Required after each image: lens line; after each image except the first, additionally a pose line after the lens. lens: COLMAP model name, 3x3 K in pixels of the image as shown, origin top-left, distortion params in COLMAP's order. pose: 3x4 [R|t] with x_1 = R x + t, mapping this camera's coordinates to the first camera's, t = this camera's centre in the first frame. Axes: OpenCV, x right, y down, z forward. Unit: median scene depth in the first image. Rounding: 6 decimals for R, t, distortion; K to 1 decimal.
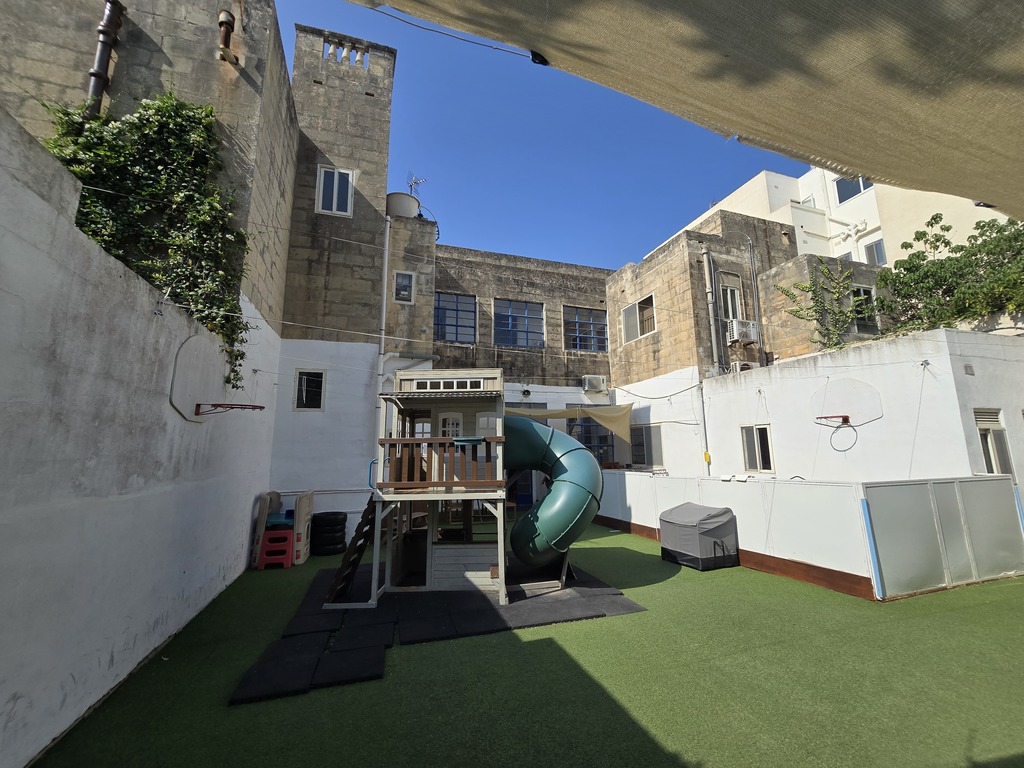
lens RADIAL K [[416.4, 0, 512.0], [0, 416.4, 384.0], [0, 0, 1]] dist [-0.002338, -0.000095]
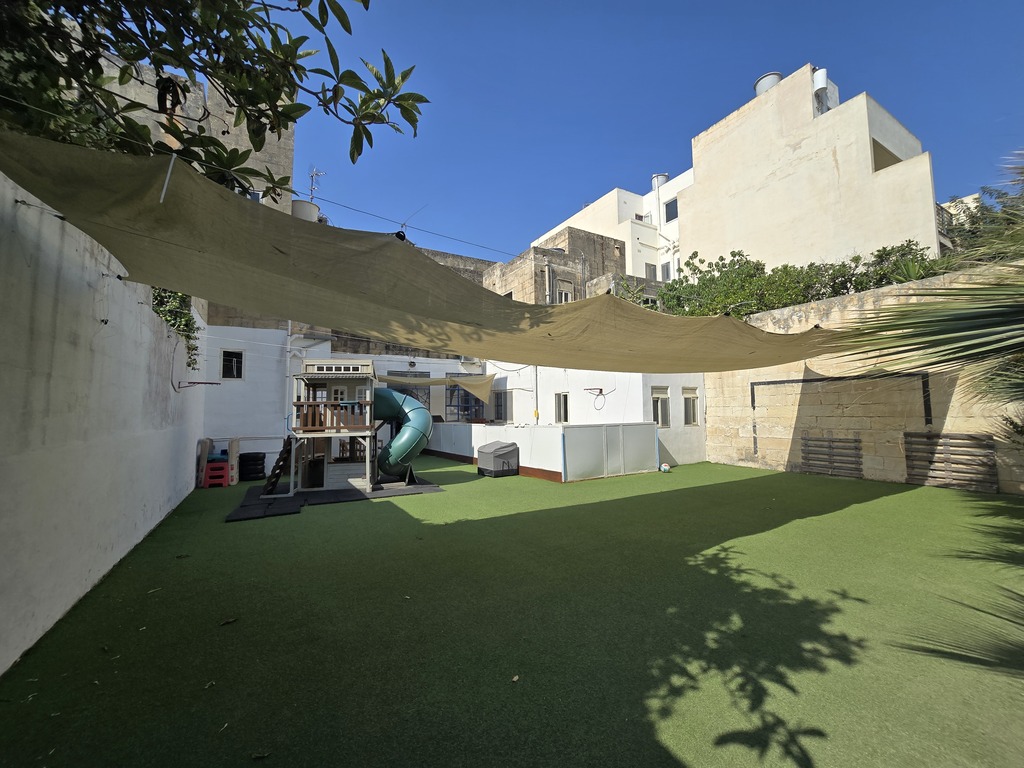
lens RADIAL K [[416.4, 0, 512.0], [0, 416.4, 384.0], [0, 0, 1]] dist [-0.002338, -0.000095]
pose [[0.978872, 0.013881, 0.204004, 0.135488], [-0.033278, 0.995206, 0.091961, -0.082725], [-0.201749, -0.096807, 0.974641, -0.540691]]
